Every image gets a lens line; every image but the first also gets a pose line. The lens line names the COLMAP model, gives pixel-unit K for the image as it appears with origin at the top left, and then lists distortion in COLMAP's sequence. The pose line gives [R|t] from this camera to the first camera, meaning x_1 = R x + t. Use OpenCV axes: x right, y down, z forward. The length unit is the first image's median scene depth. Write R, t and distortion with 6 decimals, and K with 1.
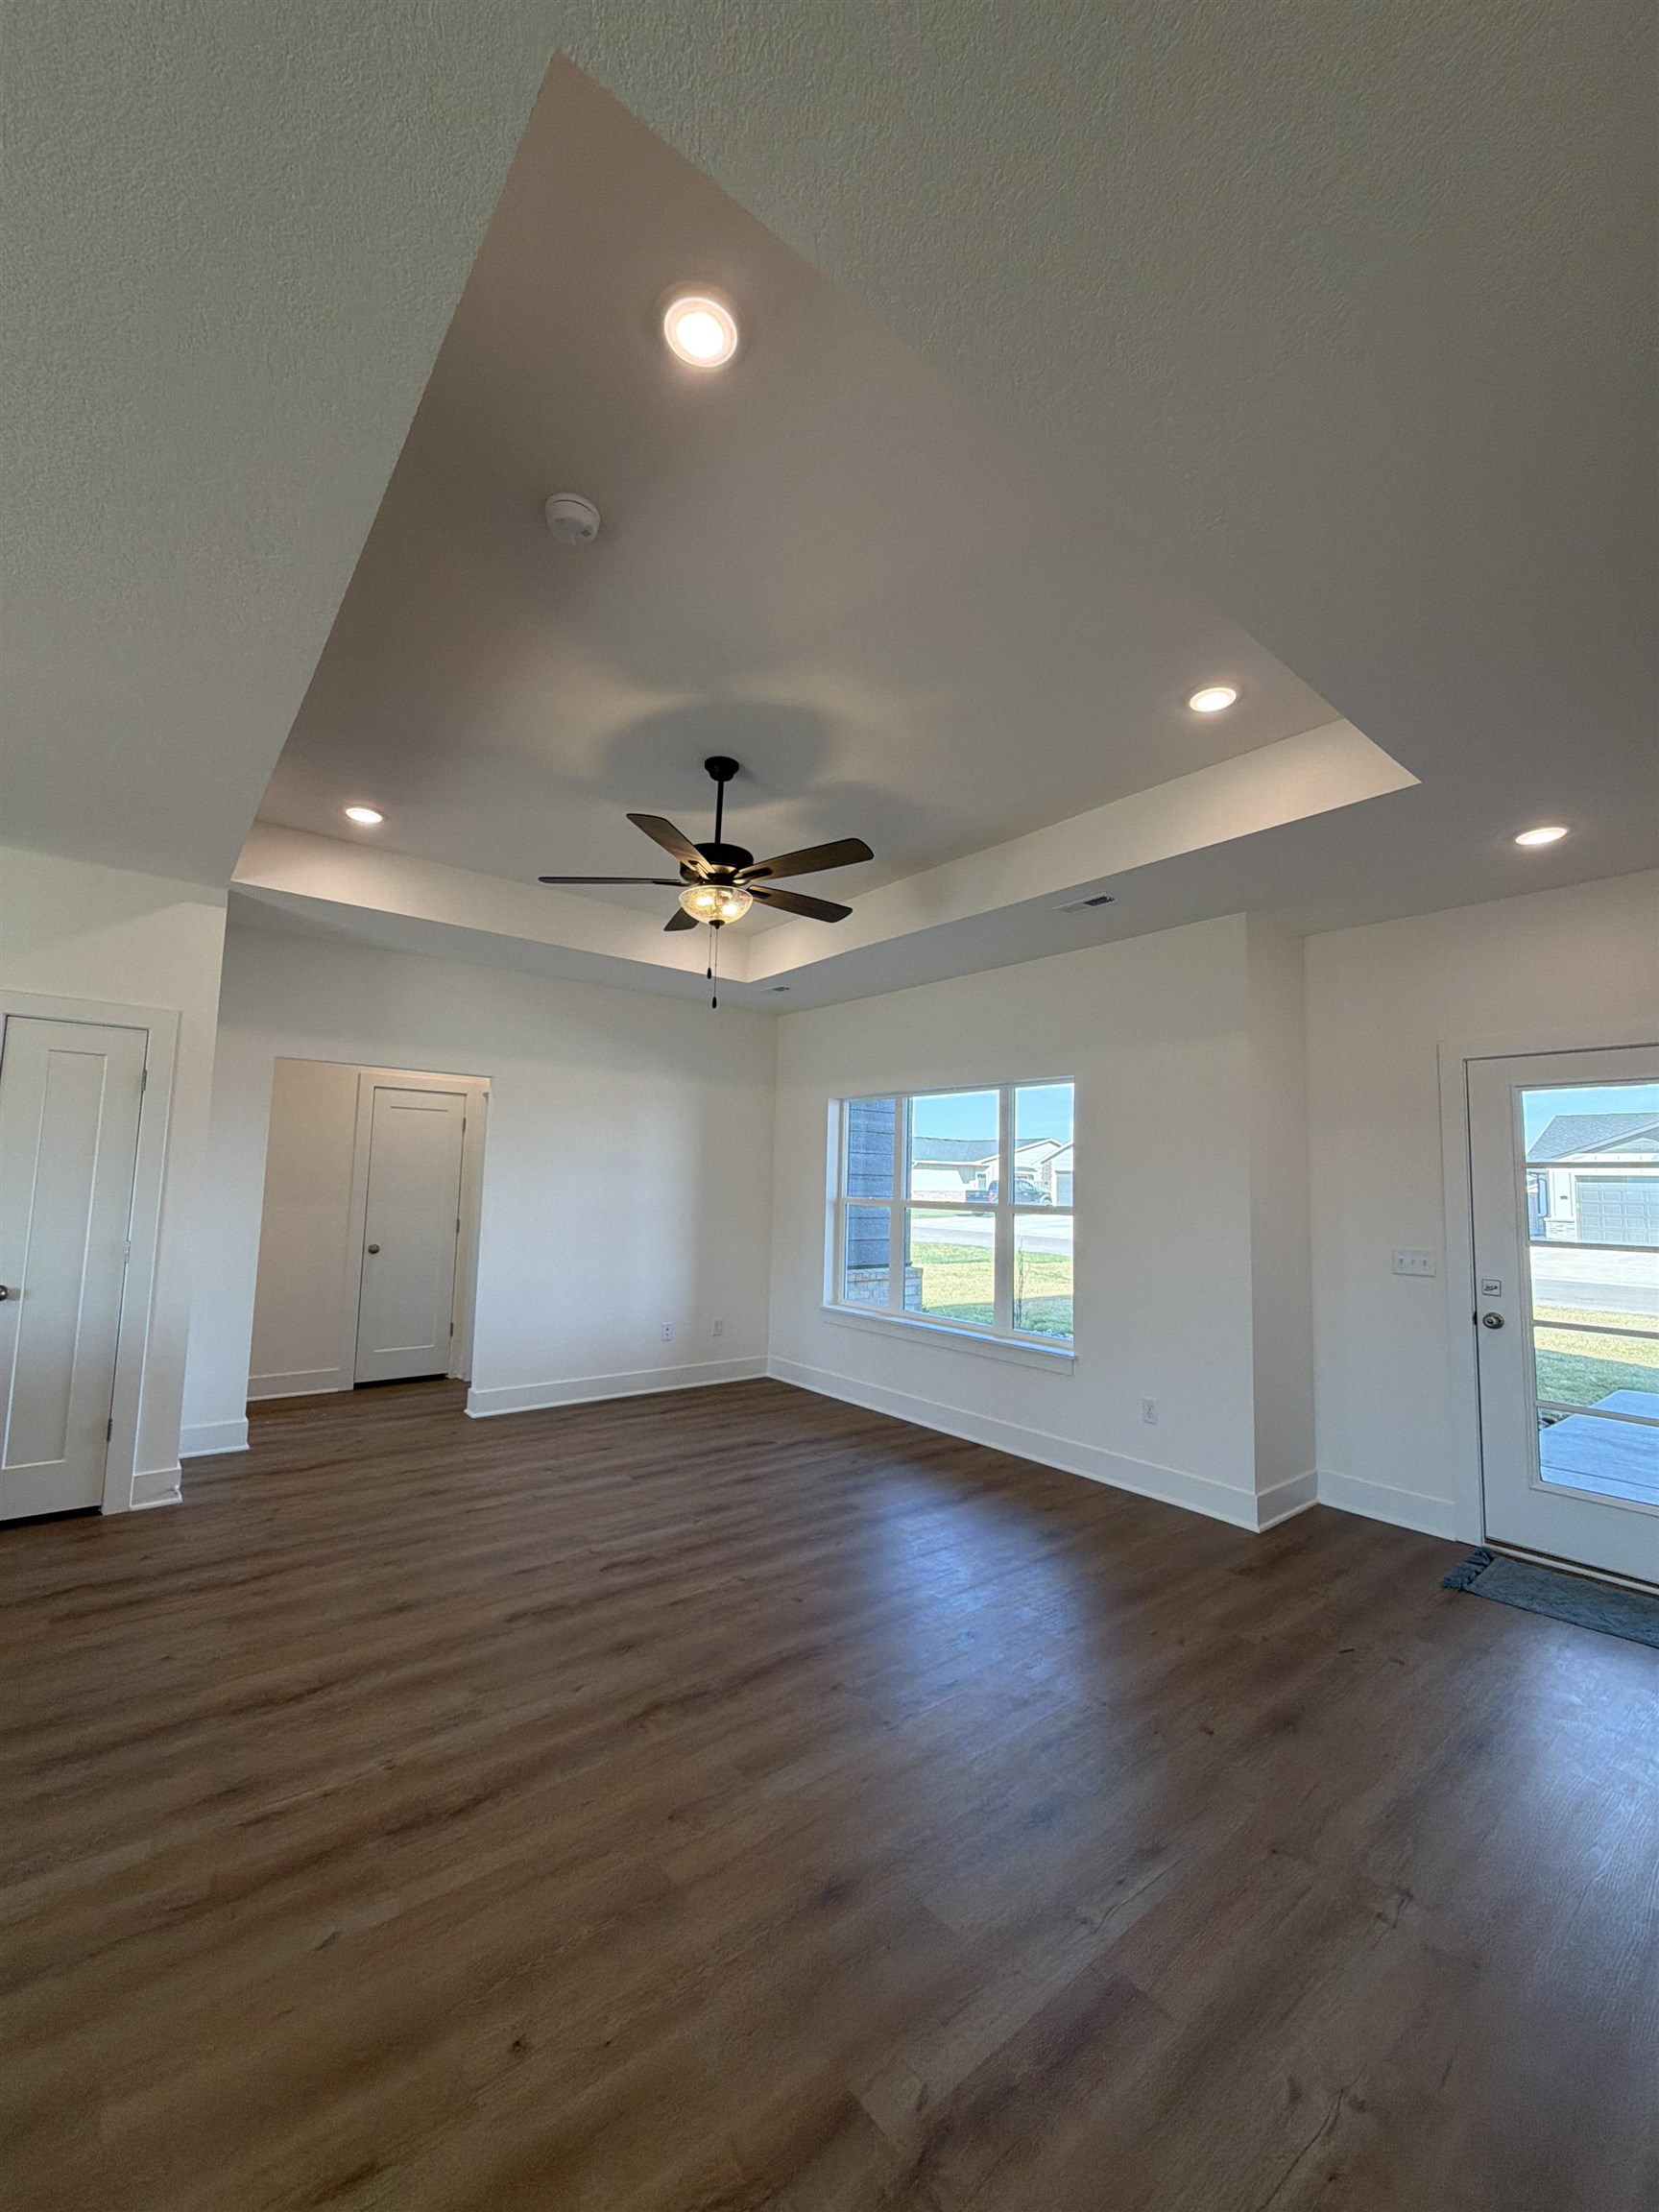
lens RADIAL K [[882.1, 0, 829.5], [0, 882.1, 1106.0], [0, 0, 1]] dist [-0.001826, -0.000152]
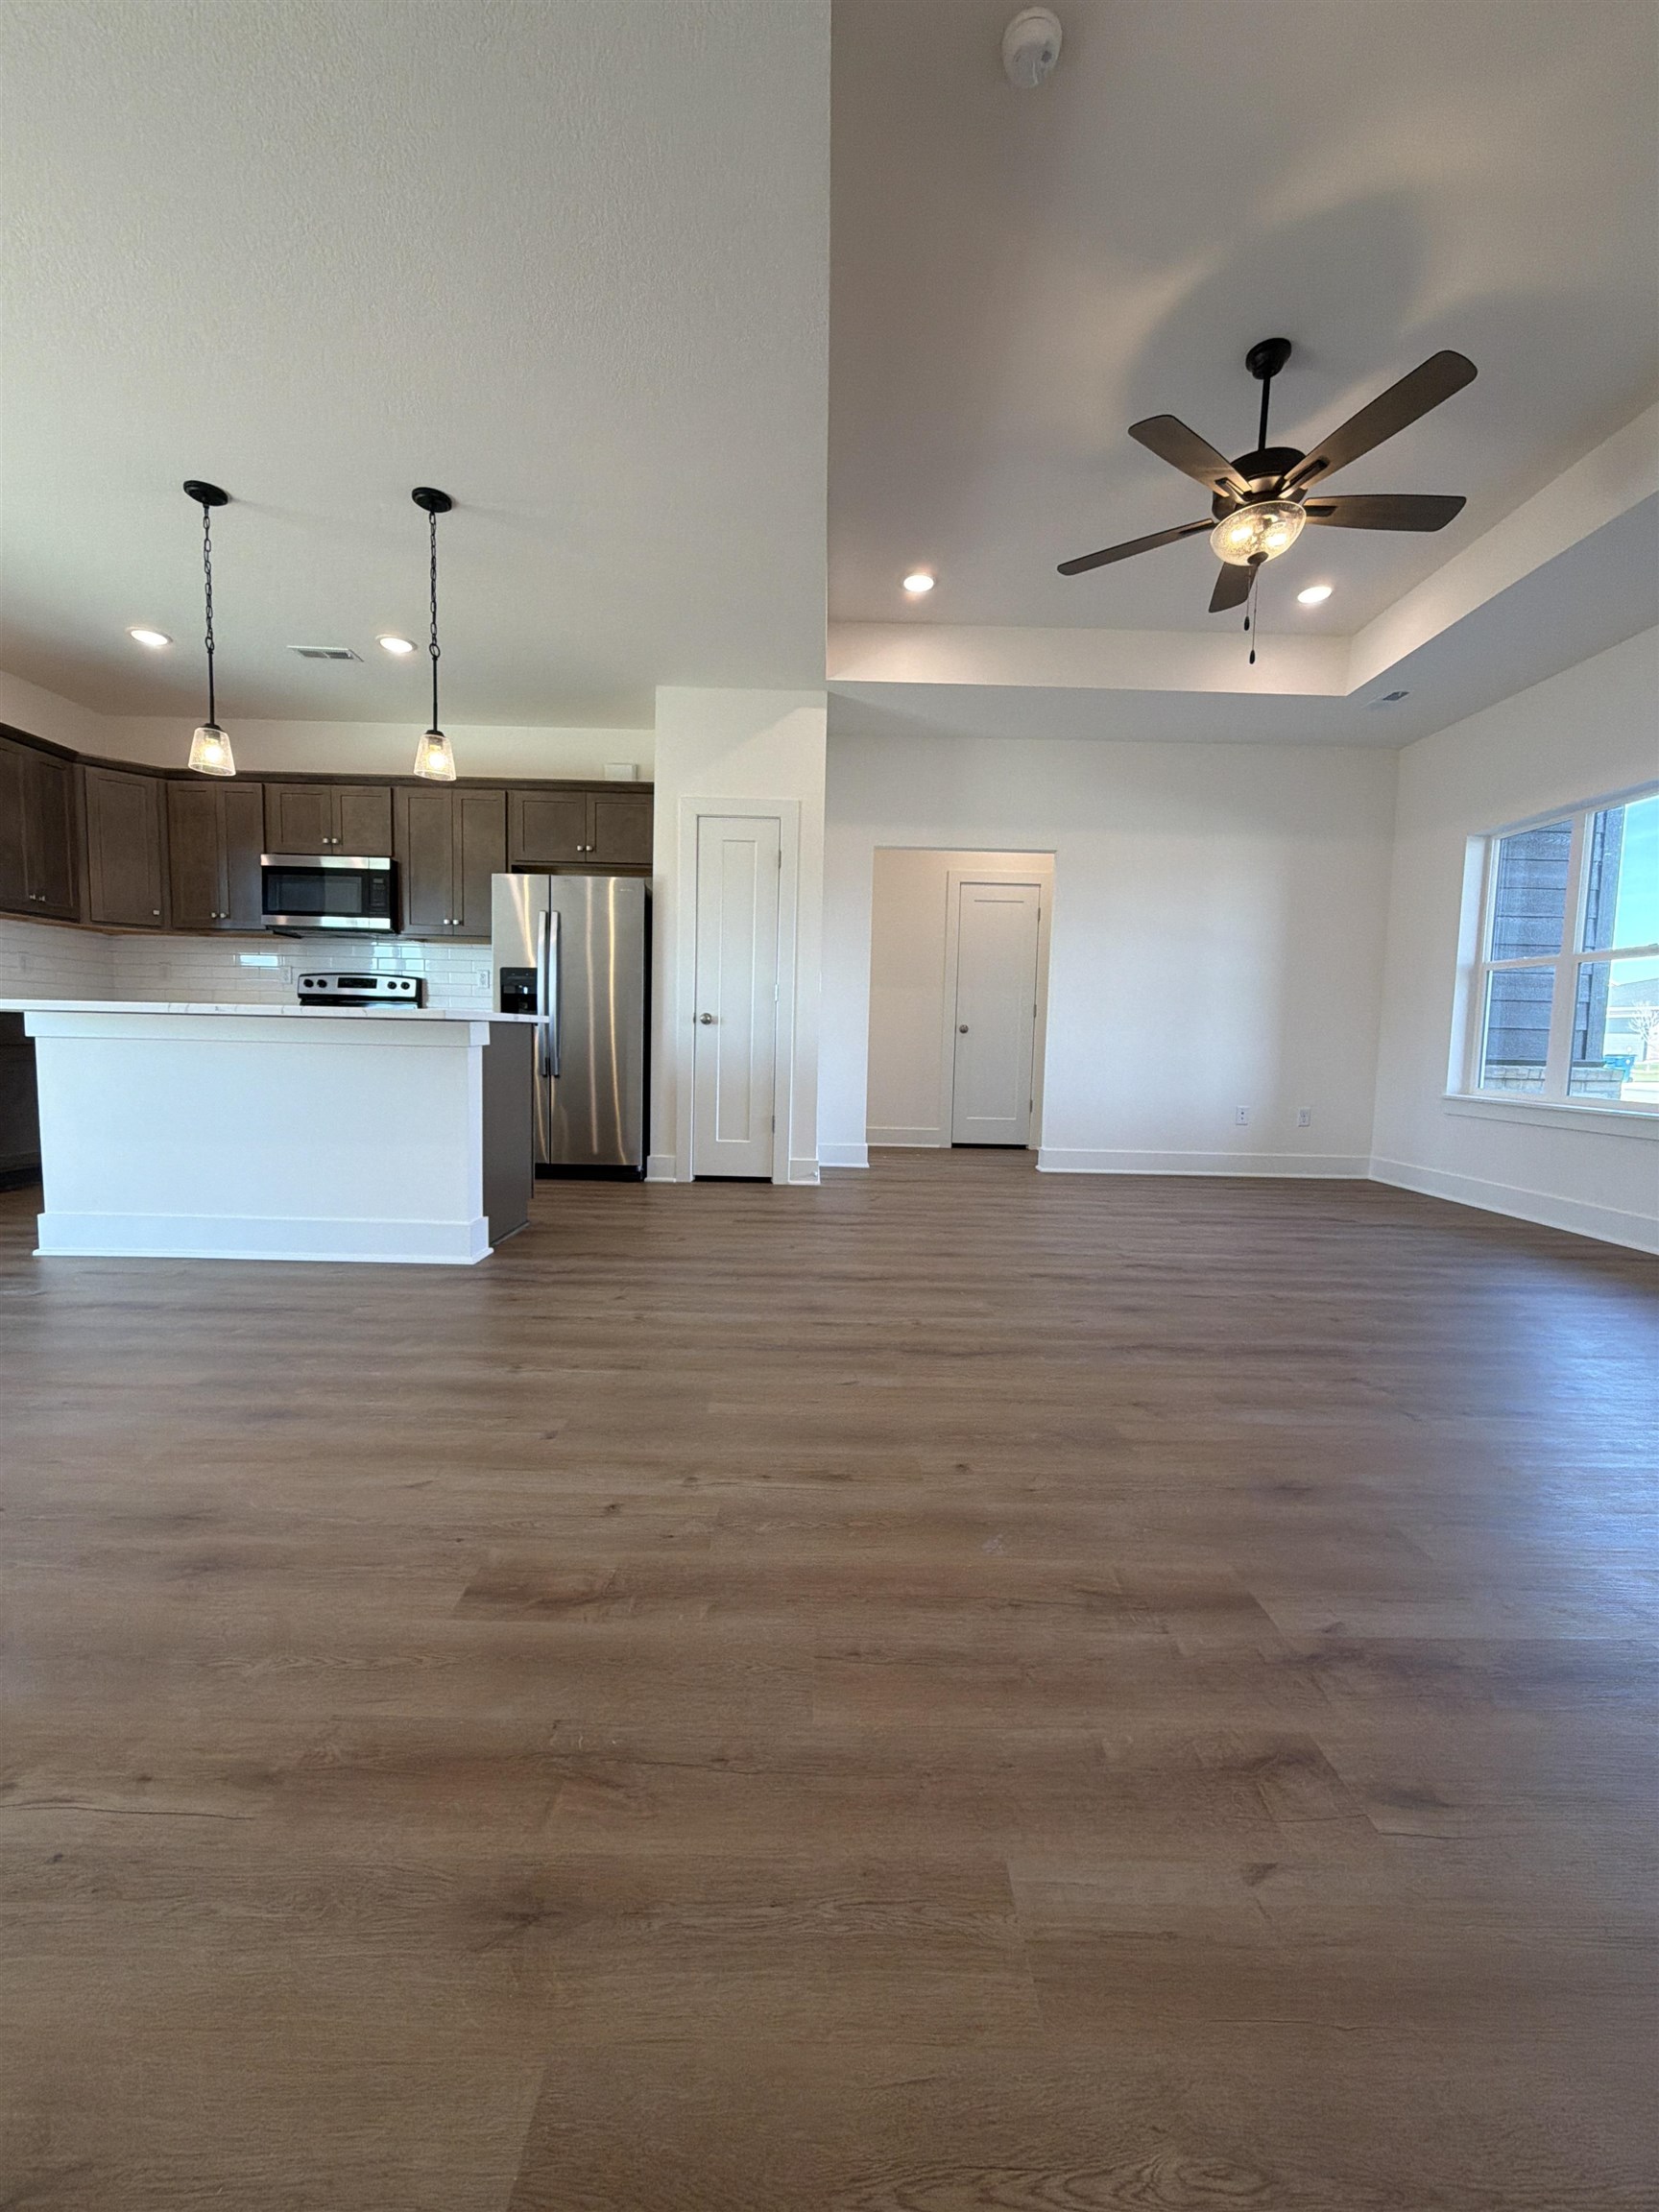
lens RADIAL K [[882.1, 0, 829.5], [0, 882.1, 1106.0], [0, 0, 1]] dist [-0.001826, -0.000152]
pose [[0.782360, 0.044594, -0.621229, 0.098663], [0.050676, 0.989569, 0.134855, 0.176469], [0.620762, -0.136986, 0.771939, 0.012188]]
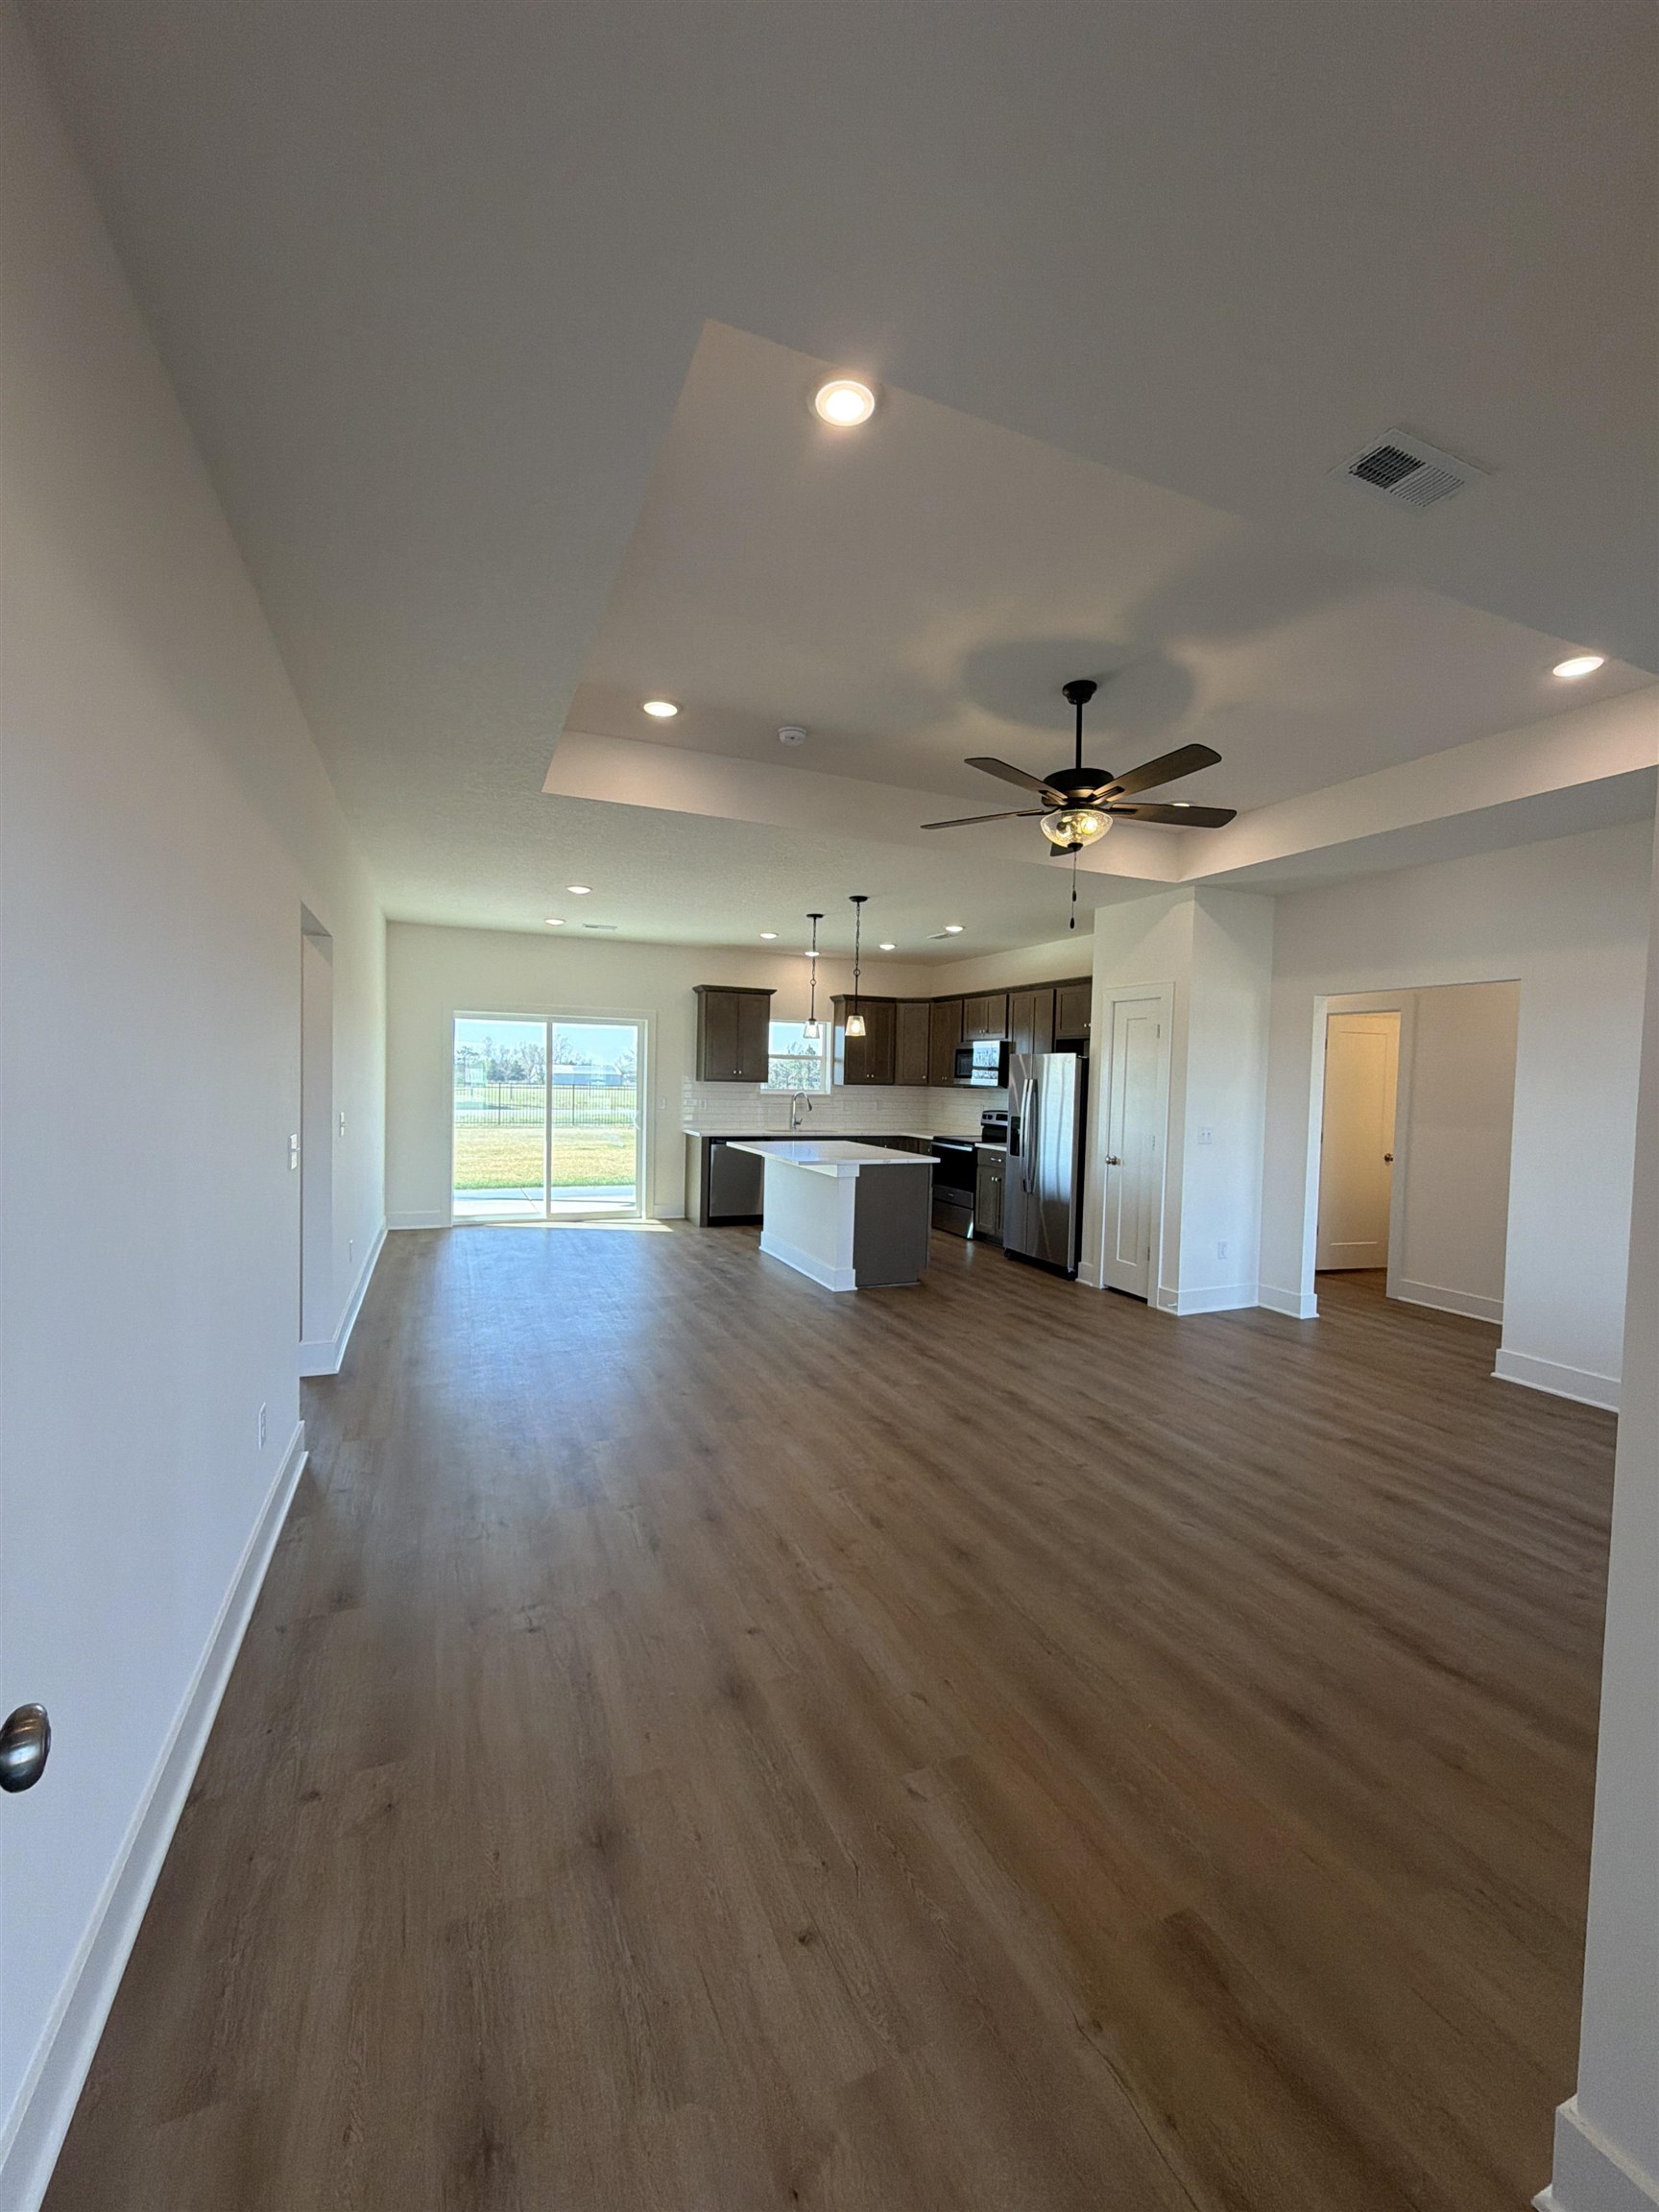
lens RADIAL K [[882.1, 0, 829.5], [0, 882.1, 1106.0], [0, 0, 1]] dist [-0.001826, -0.000152]
pose [[-0.265582, 0.003413, -0.964082, 0.941482], [0.055715, 0.998377, -0.011813, 0.096274], [0.962477, -0.056852, -0.265341, 0.956448]]
